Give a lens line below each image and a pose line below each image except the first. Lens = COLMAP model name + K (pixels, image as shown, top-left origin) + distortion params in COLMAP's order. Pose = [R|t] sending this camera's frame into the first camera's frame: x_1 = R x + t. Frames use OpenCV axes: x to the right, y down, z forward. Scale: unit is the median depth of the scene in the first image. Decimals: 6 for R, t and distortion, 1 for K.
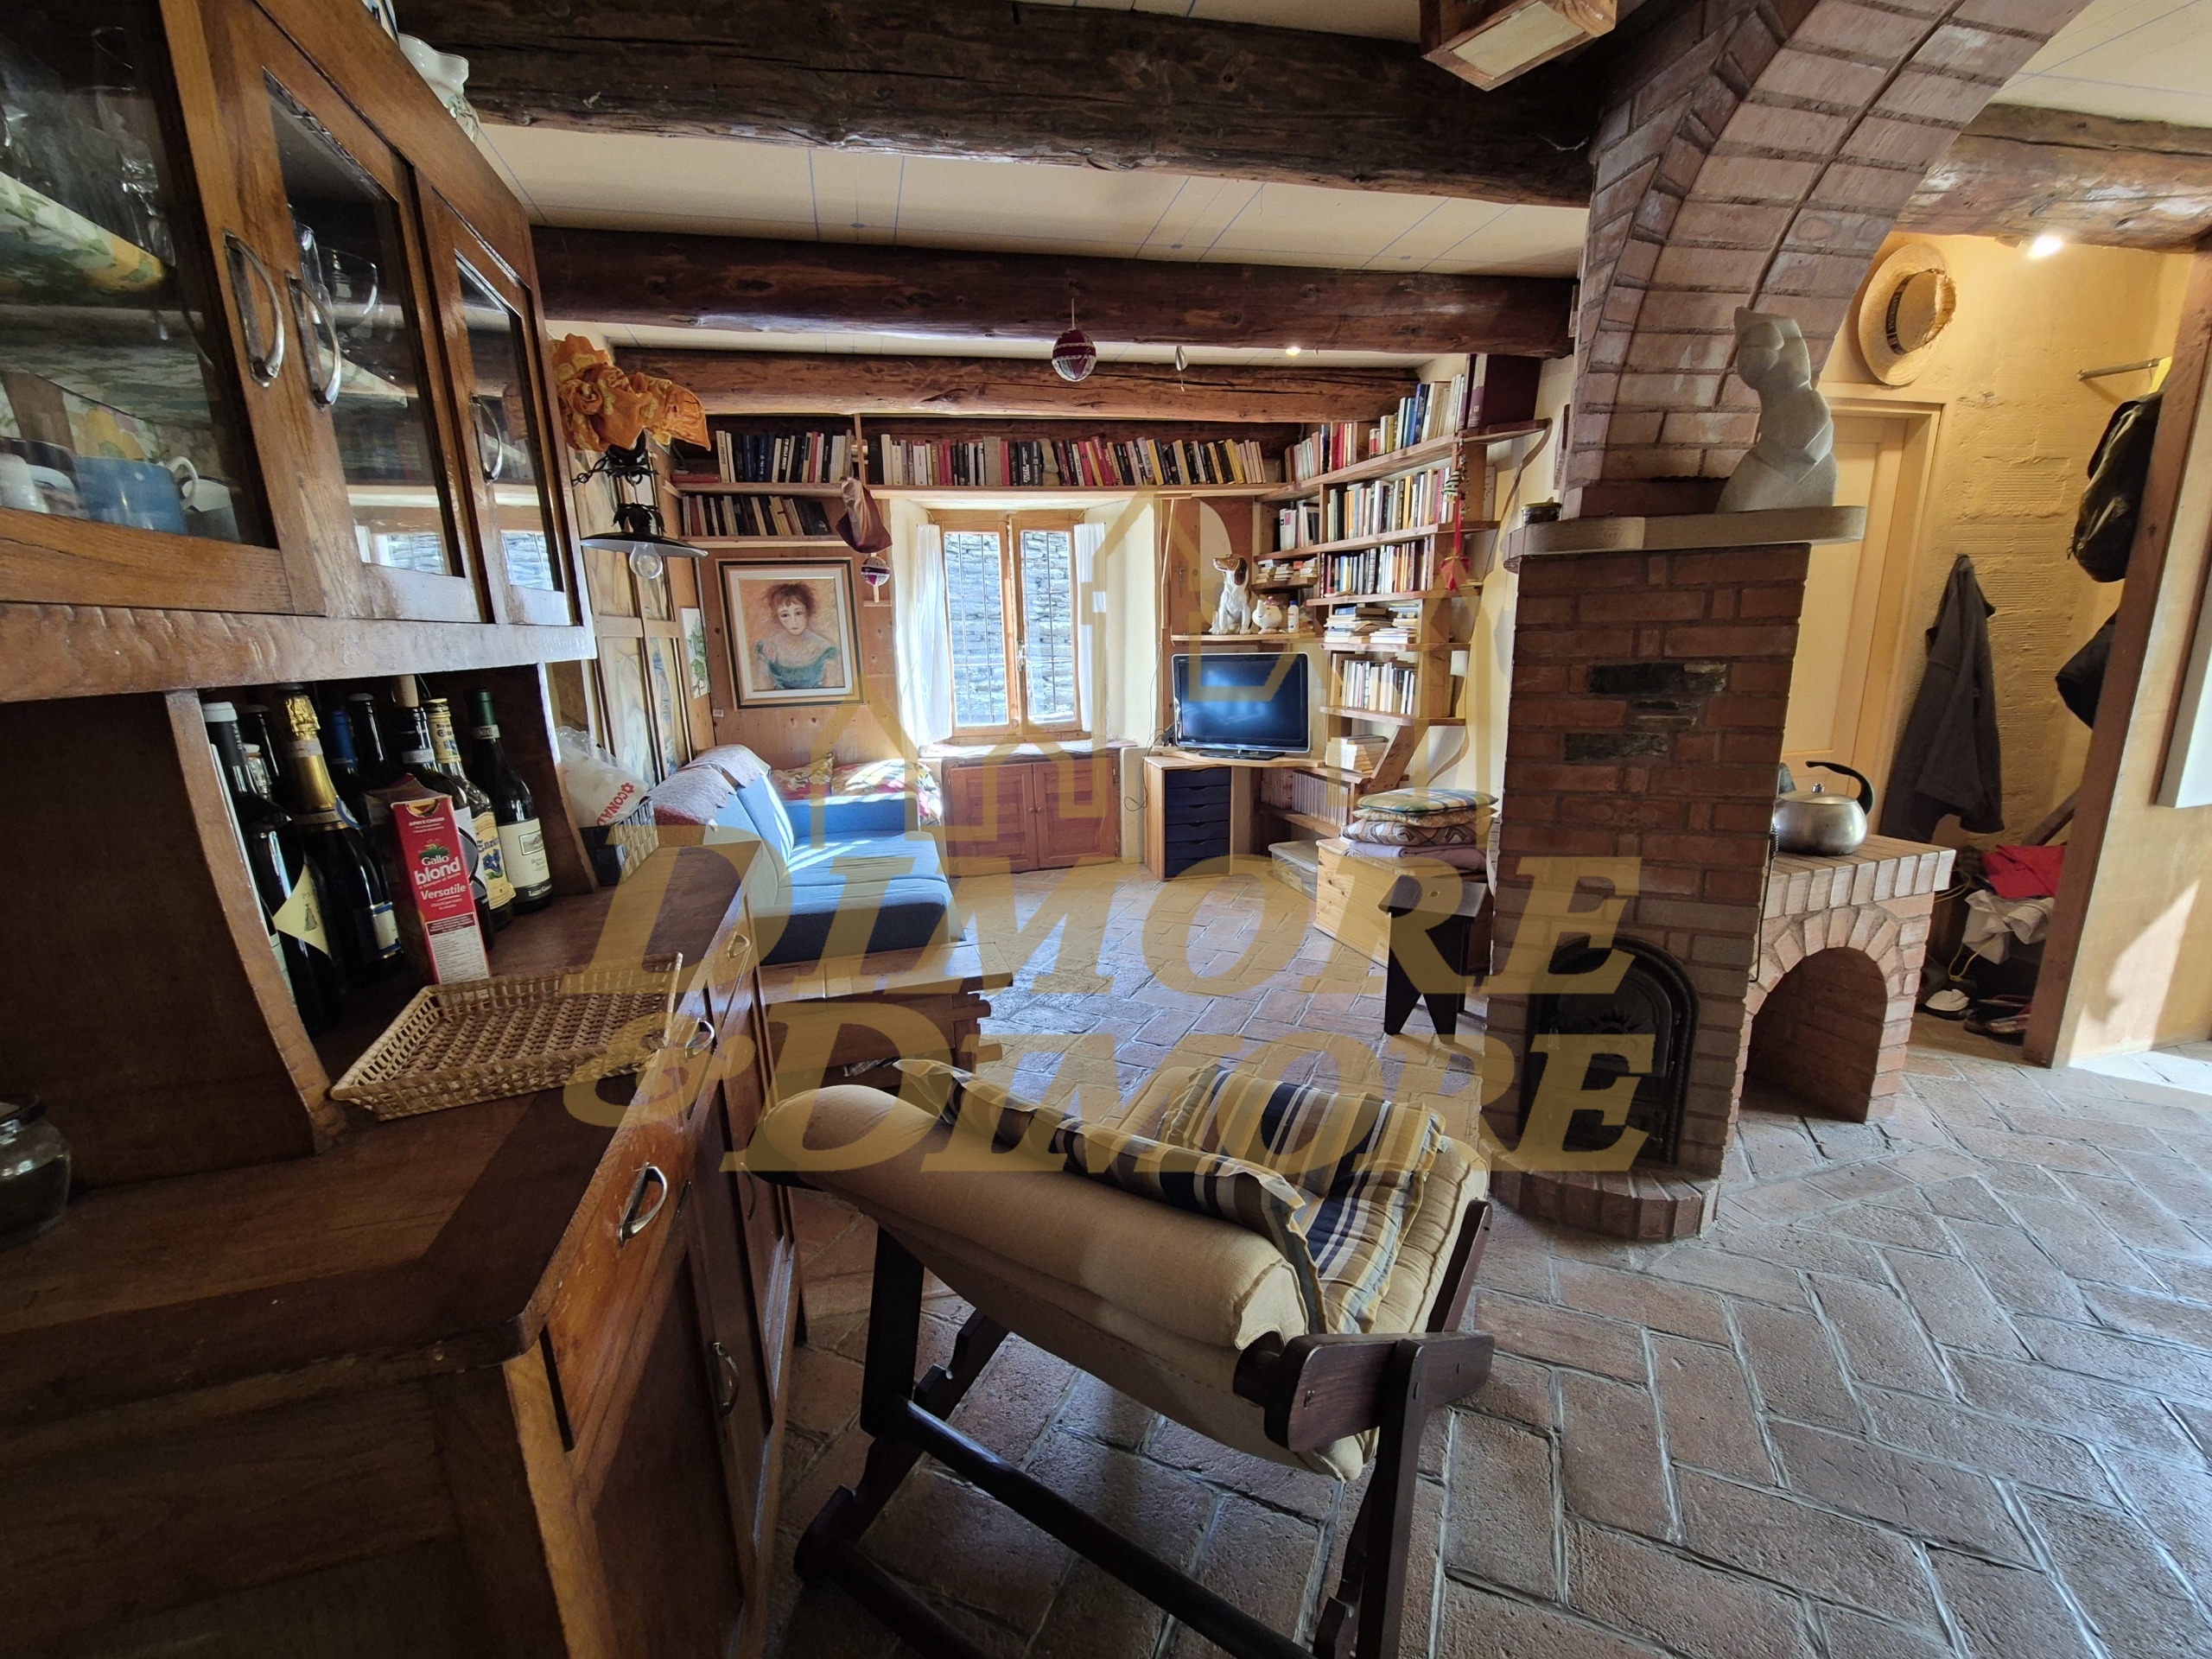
lens RADIAL K [[907.5, 0, 1113.1], [0, 907.5, 849.6], [0, 0, 1]] dist [0.001894, -0.002153]
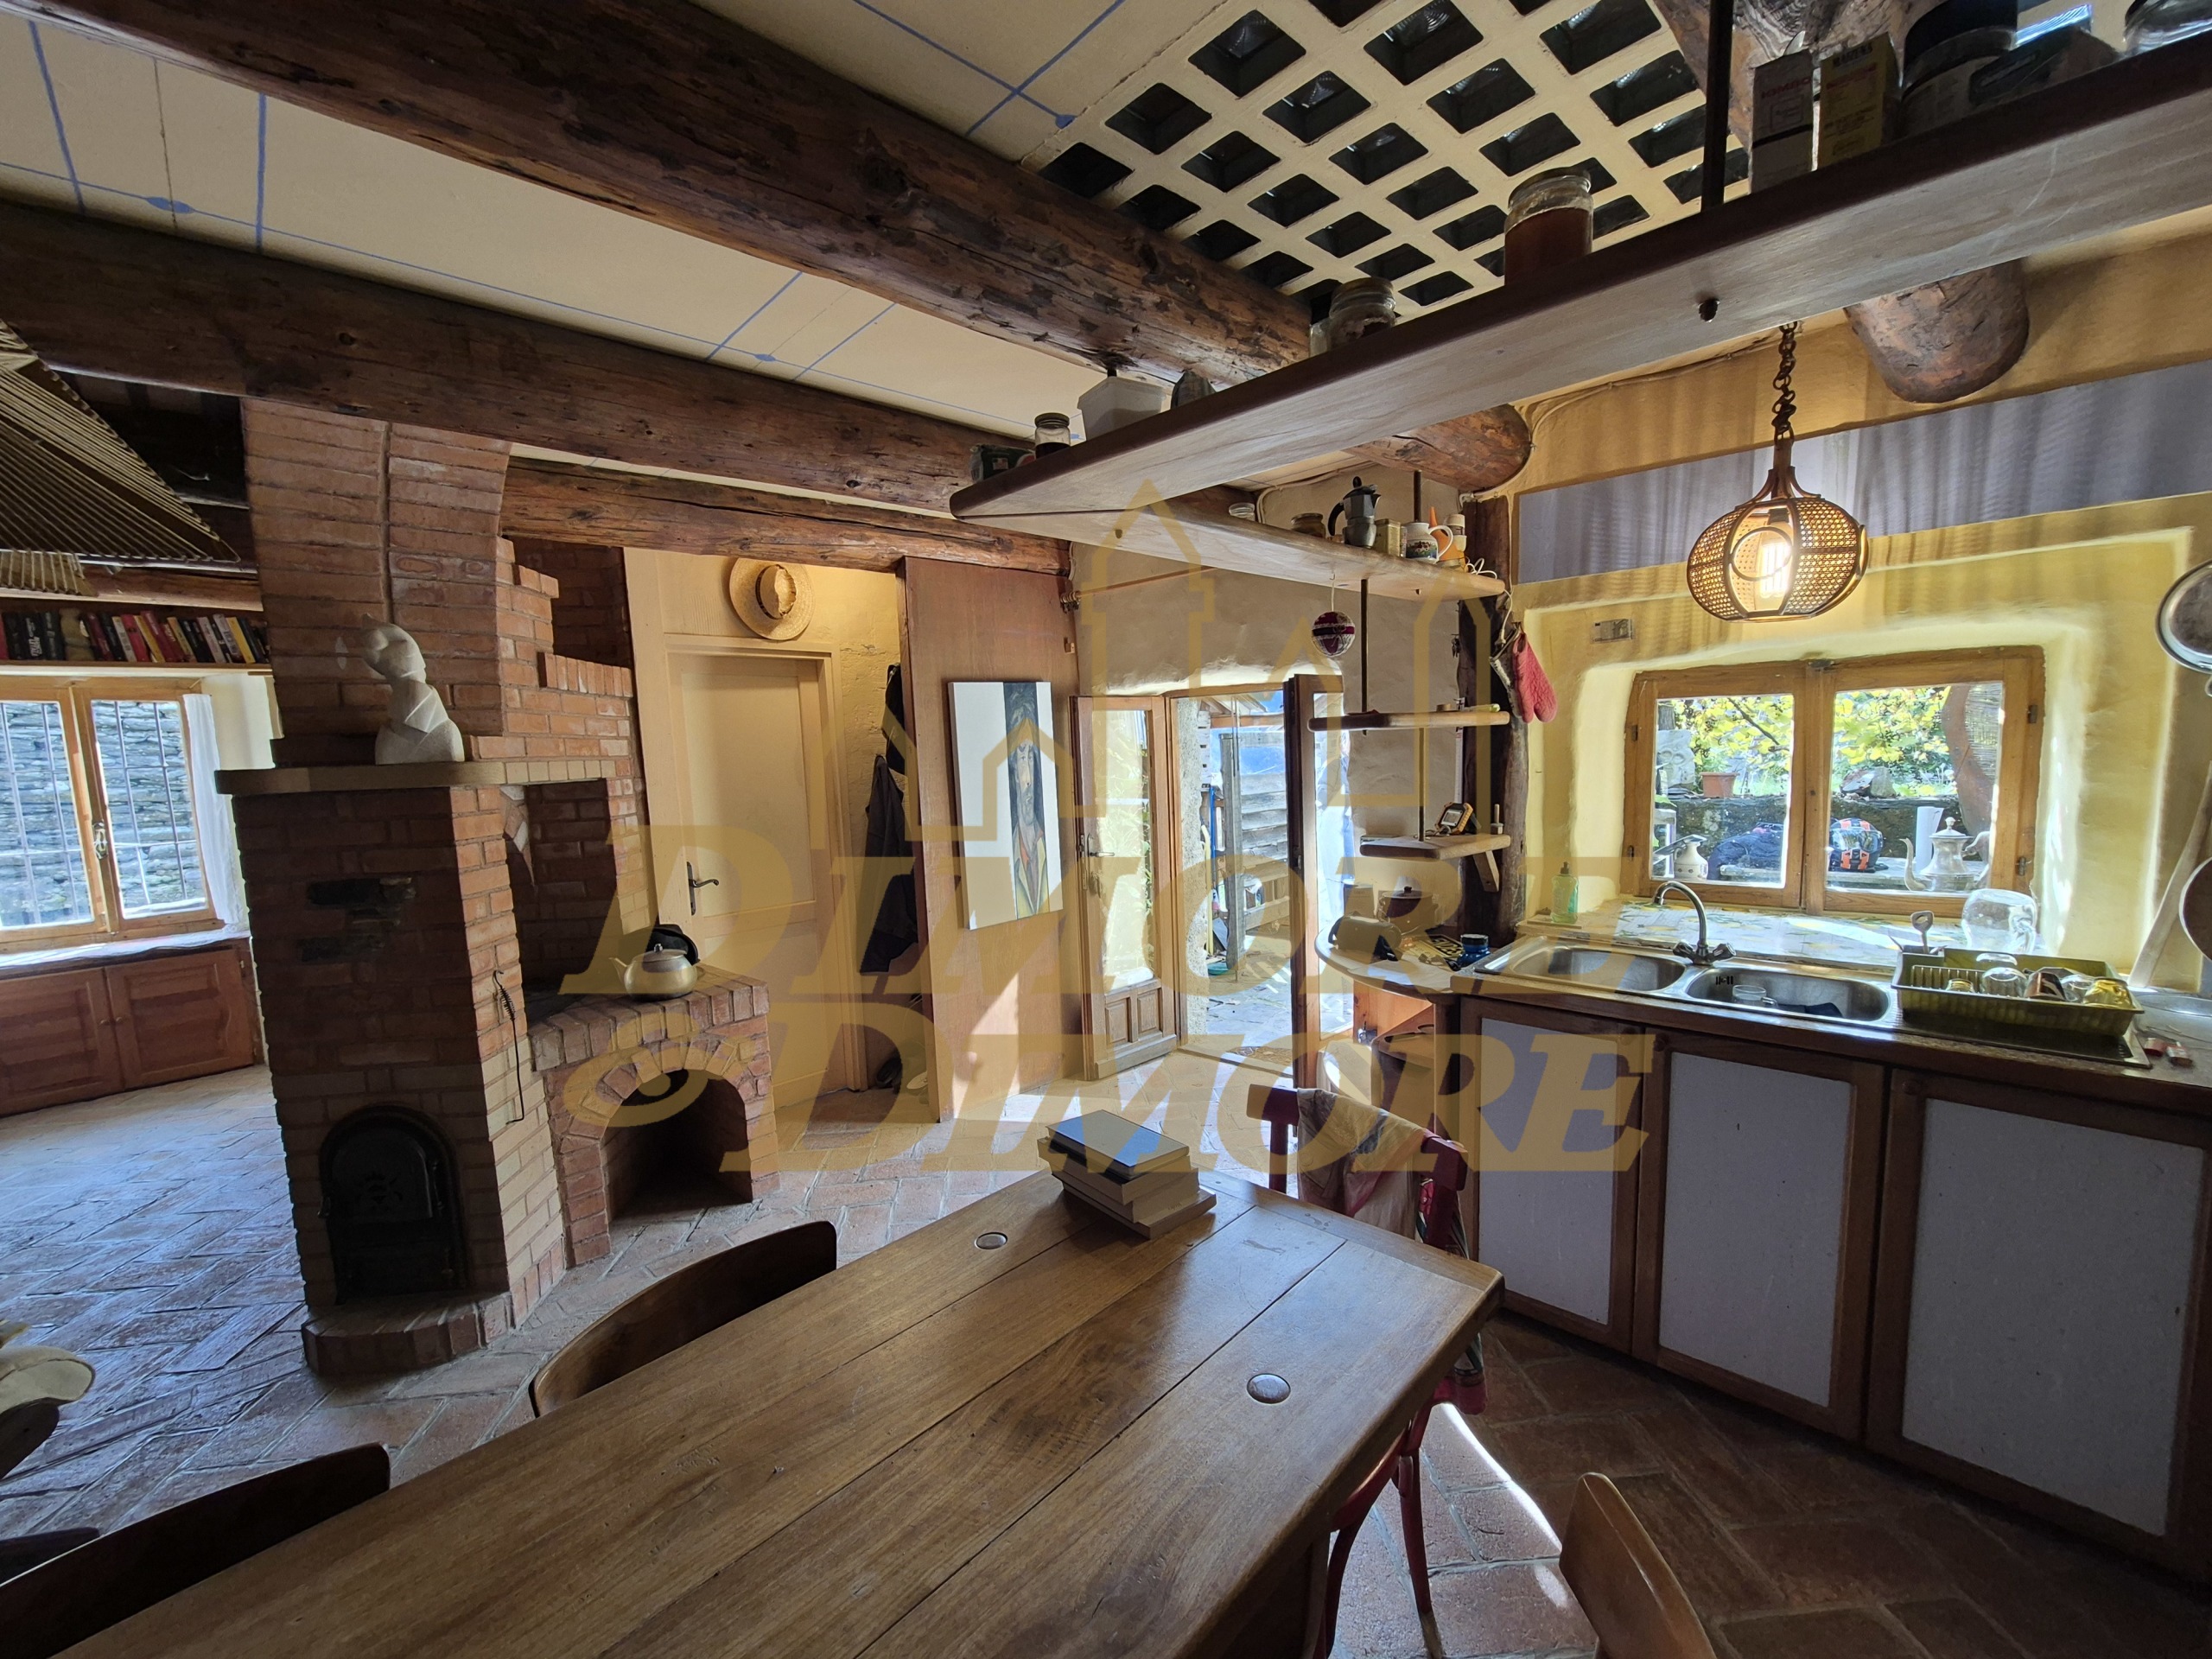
lens RADIAL K [[907.5, 0, 1113.1], [0, 907.5, 849.6], [0, 0, 1]] dist [0.001894, -0.002153]
pose [[0.869681, -0.060004, 0.489954, 0.638942], [0.127019, 0.986363, -0.104662, 0.010114], [-0.476992, 0.153256, 0.865443, -0.399191]]
